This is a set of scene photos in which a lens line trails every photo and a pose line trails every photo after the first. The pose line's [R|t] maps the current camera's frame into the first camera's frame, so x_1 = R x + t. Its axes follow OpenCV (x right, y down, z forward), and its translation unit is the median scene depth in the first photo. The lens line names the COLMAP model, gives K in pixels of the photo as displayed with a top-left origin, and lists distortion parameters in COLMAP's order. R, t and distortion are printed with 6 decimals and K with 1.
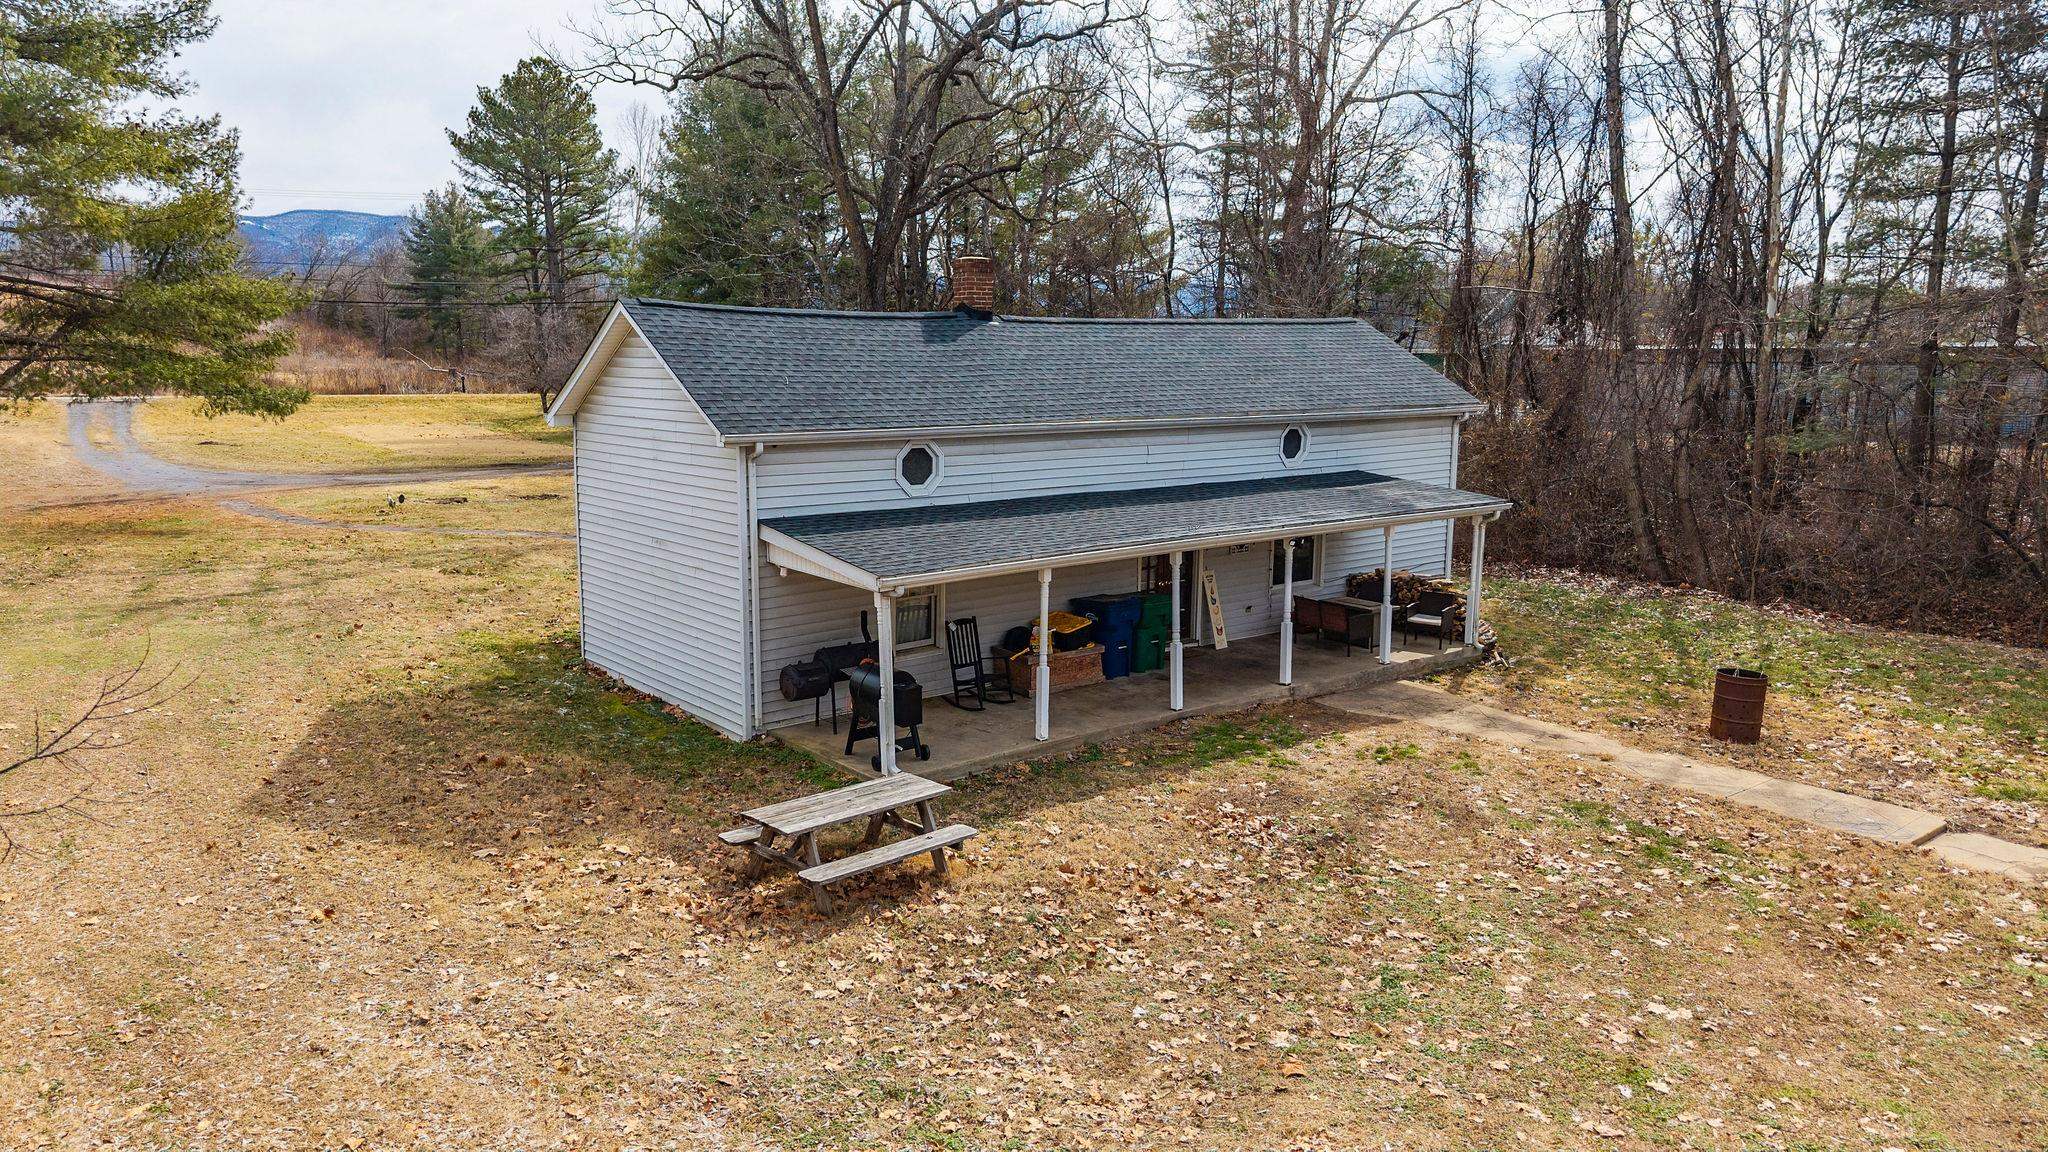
lens RADIAL K [[1350.9, 0, 1023.0], [0, 1350.9, 573.2], [0, 0, 1]] dist [0.012418, -0.004953]
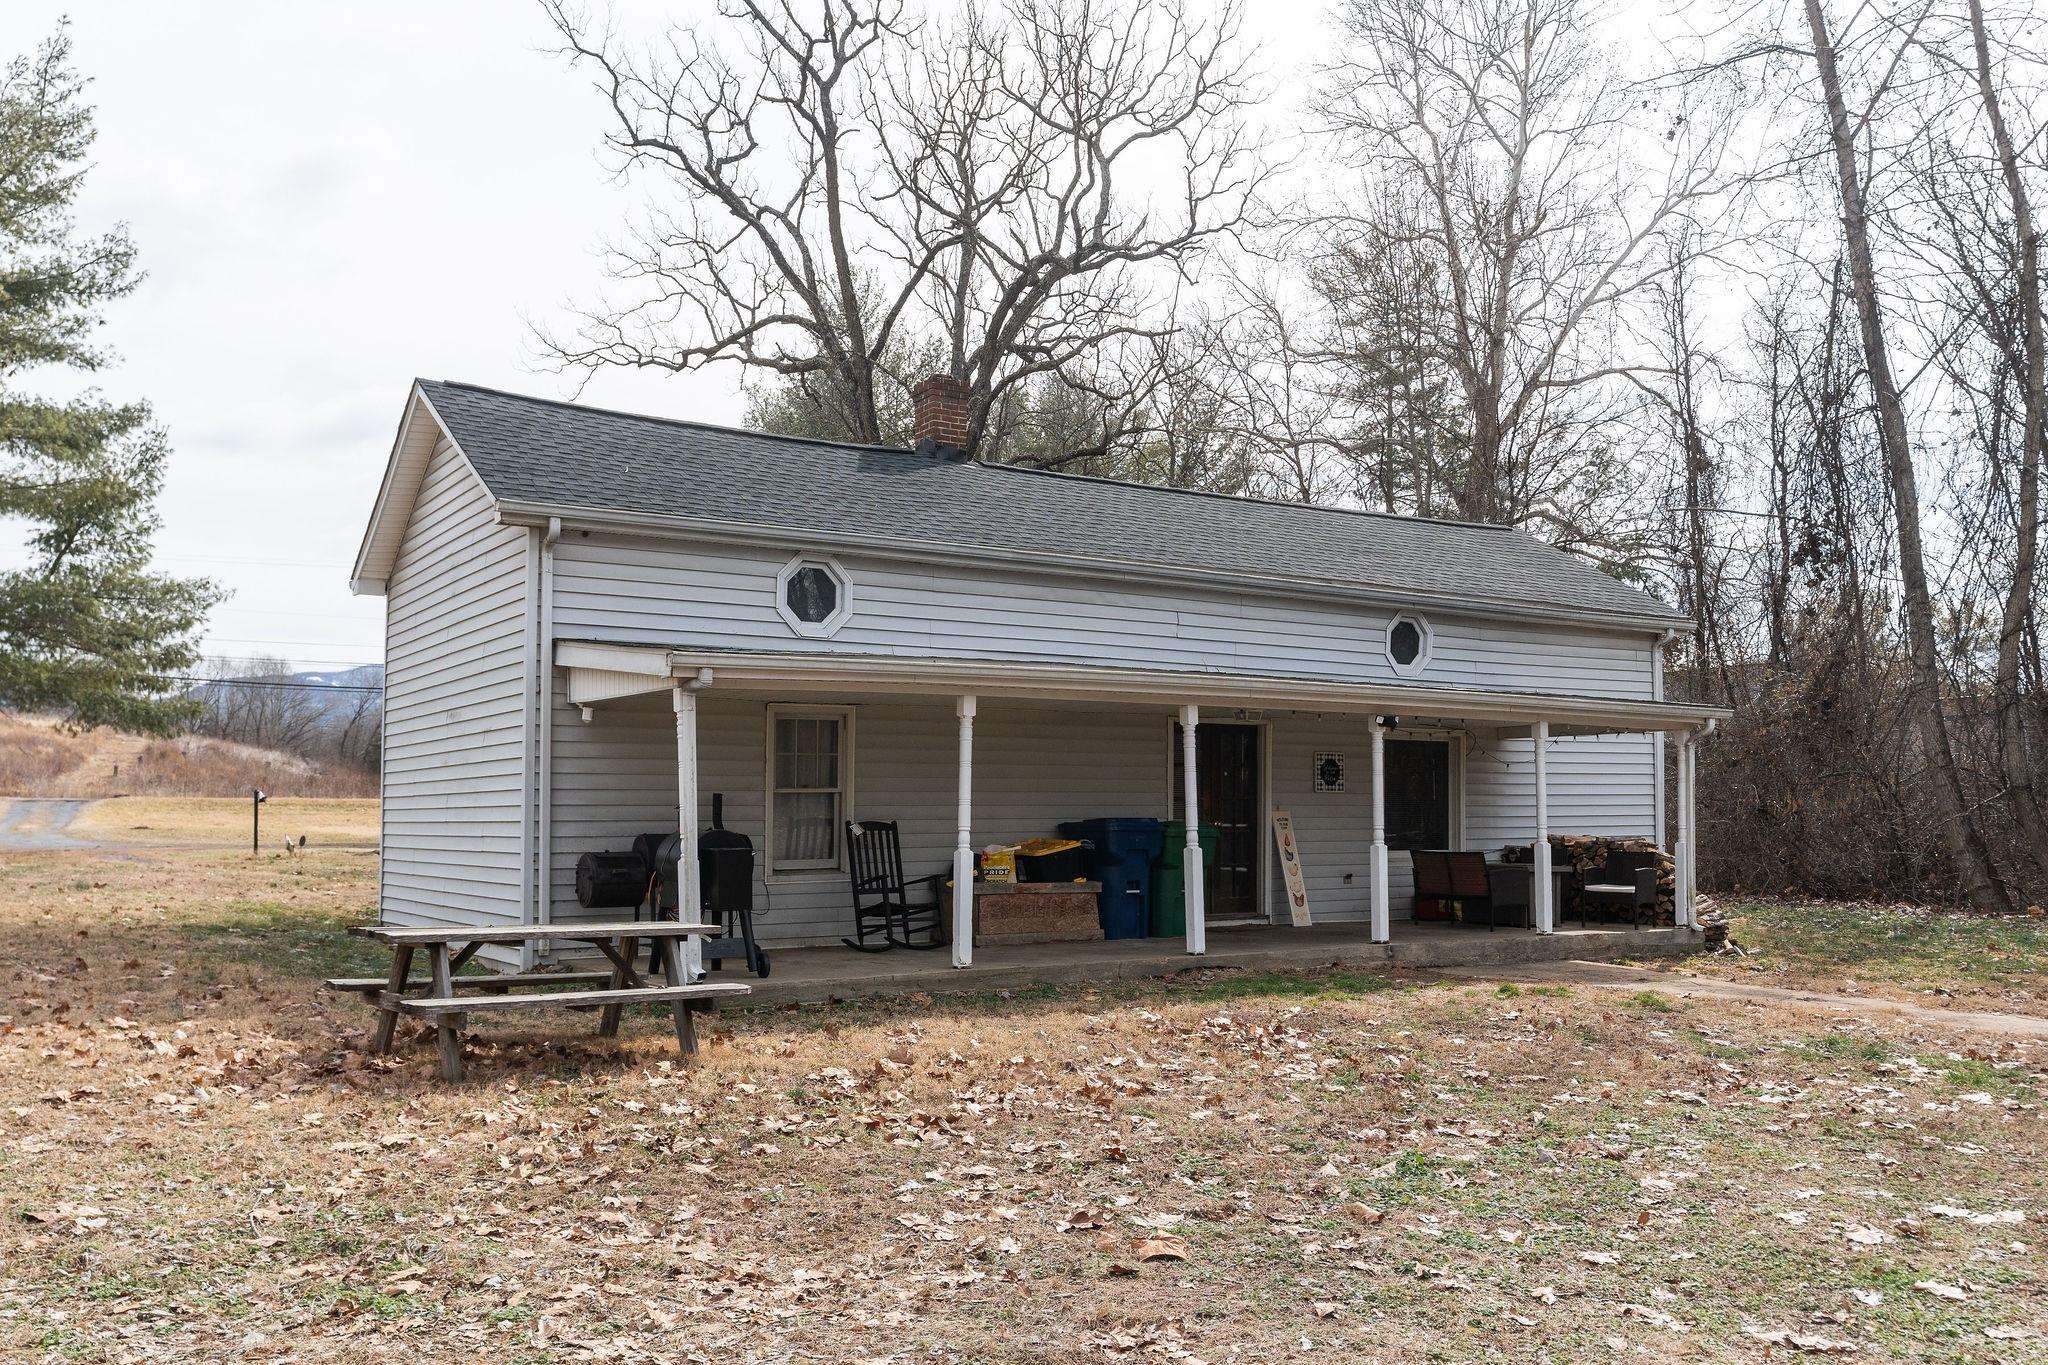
lens RADIAL K [[1671.3, 0, 1002.9], [0, 1671.3, 742.2], [0, 0, 1]] dist [-0.028360, 0.039890]
pose [[0.994151, -0.009162, -0.107614, 0.108745], [-0.012287, 0.980333, -0.196968, 0.159231], [0.107302, 0.197138, 0.974486, 0.191717]]
